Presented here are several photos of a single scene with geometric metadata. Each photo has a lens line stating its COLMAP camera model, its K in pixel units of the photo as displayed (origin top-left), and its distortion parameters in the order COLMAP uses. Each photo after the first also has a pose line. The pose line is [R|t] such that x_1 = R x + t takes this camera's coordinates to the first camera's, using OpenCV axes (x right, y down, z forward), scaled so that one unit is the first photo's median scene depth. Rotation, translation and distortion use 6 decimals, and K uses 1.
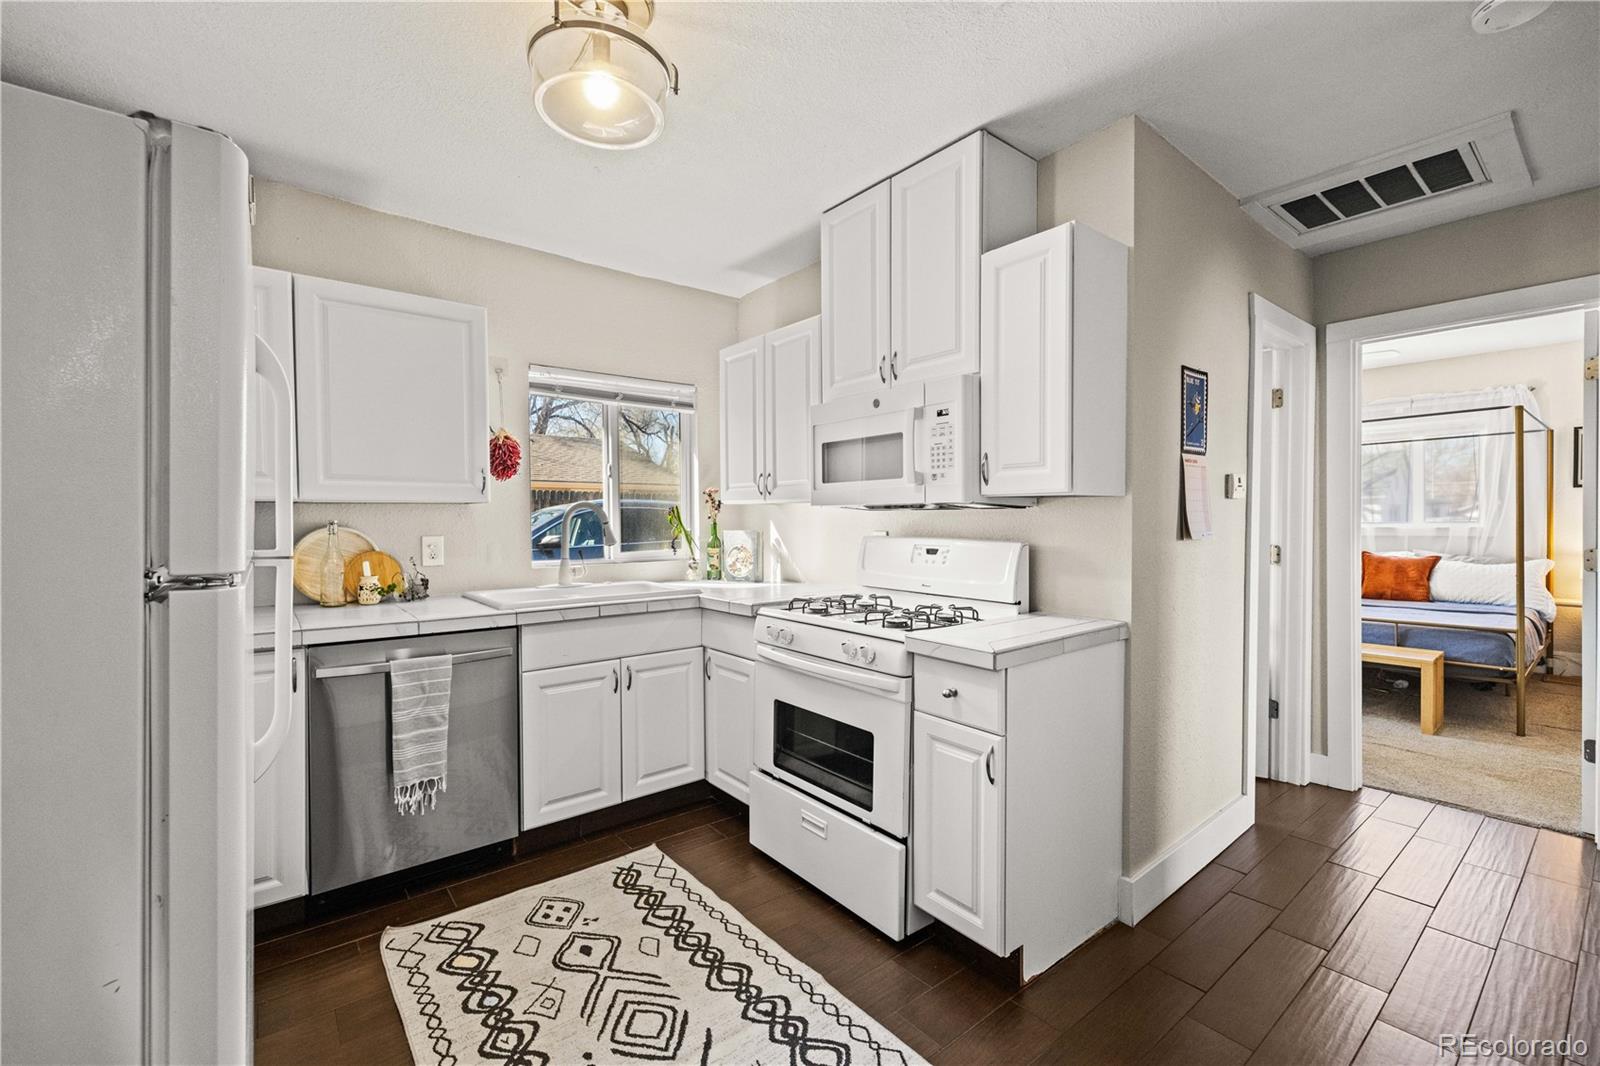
lens RADIAL K [[676.9, 0, 797.0], [0, 676.9, 539.6], [0, 0, 1]] dist [0.000890, -0.000316]
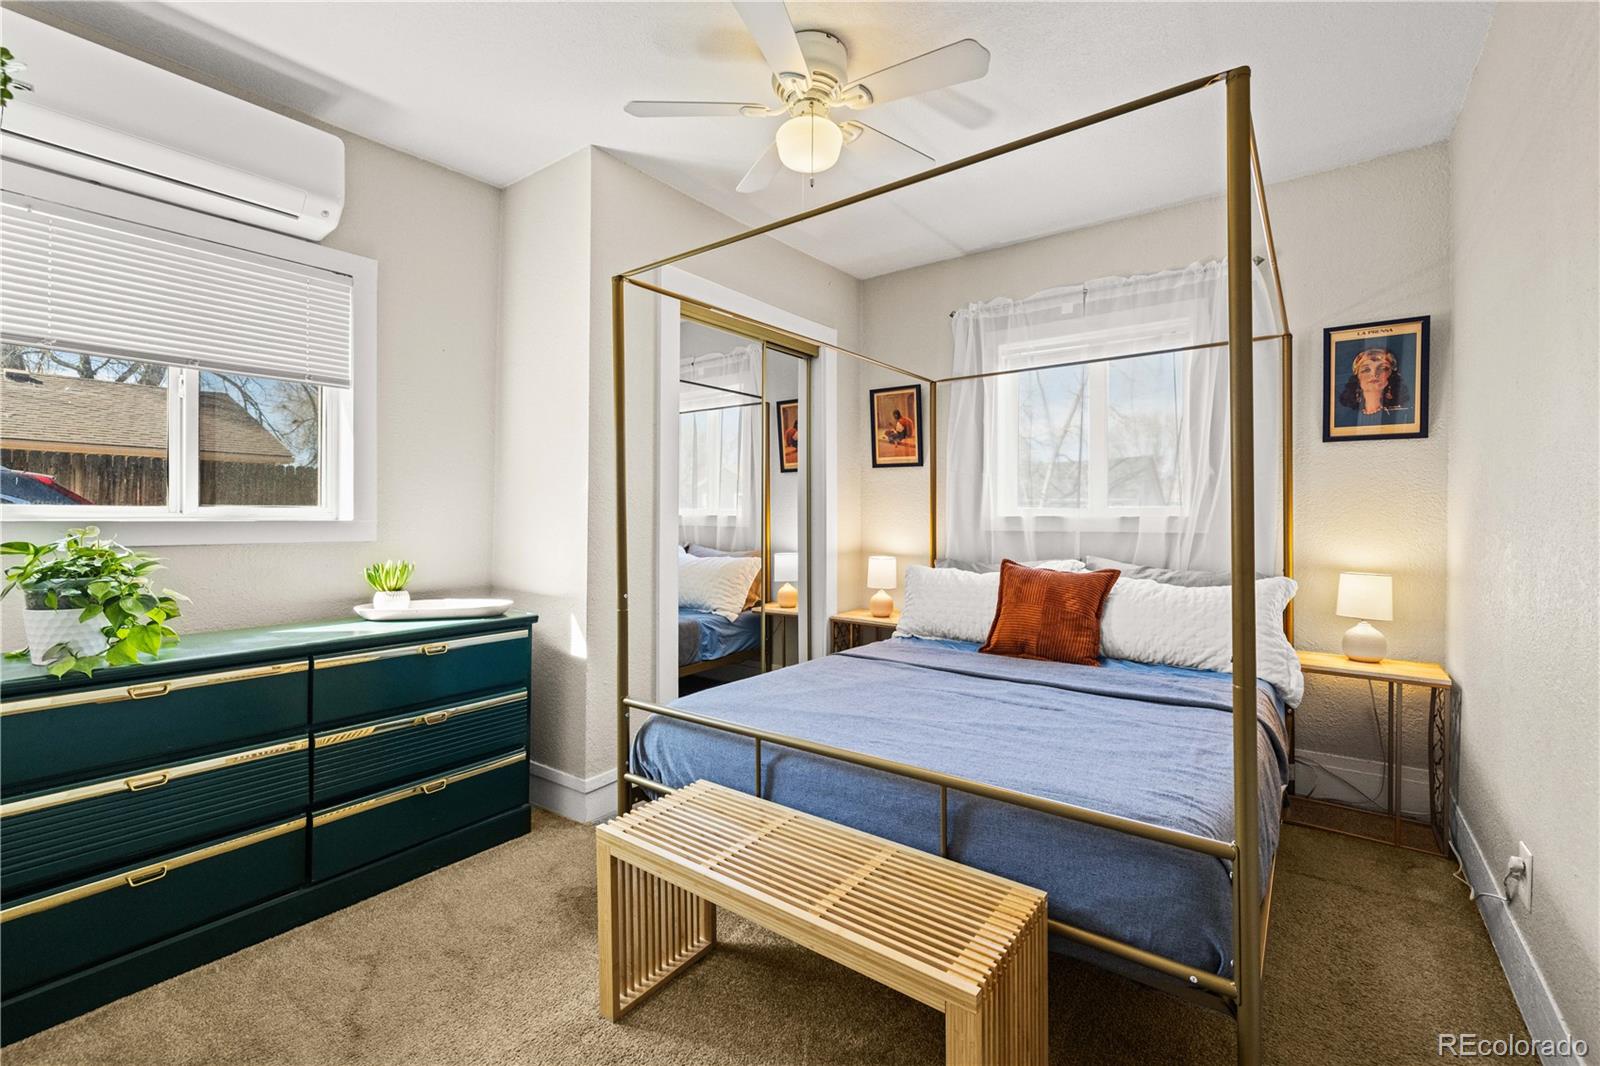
lens RADIAL K [[676.9, 0, 811.4], [0, 676.9, 518.4], [0, 0, 1]] dist [0.000890, -0.000316]
pose [[0.968457, 0.019656, 0.248405, 0.595435], [-0.012534, 0.999465, -0.030223, 0.003641], [-0.248866, 0.026156, 0.968185, 0.558500]]
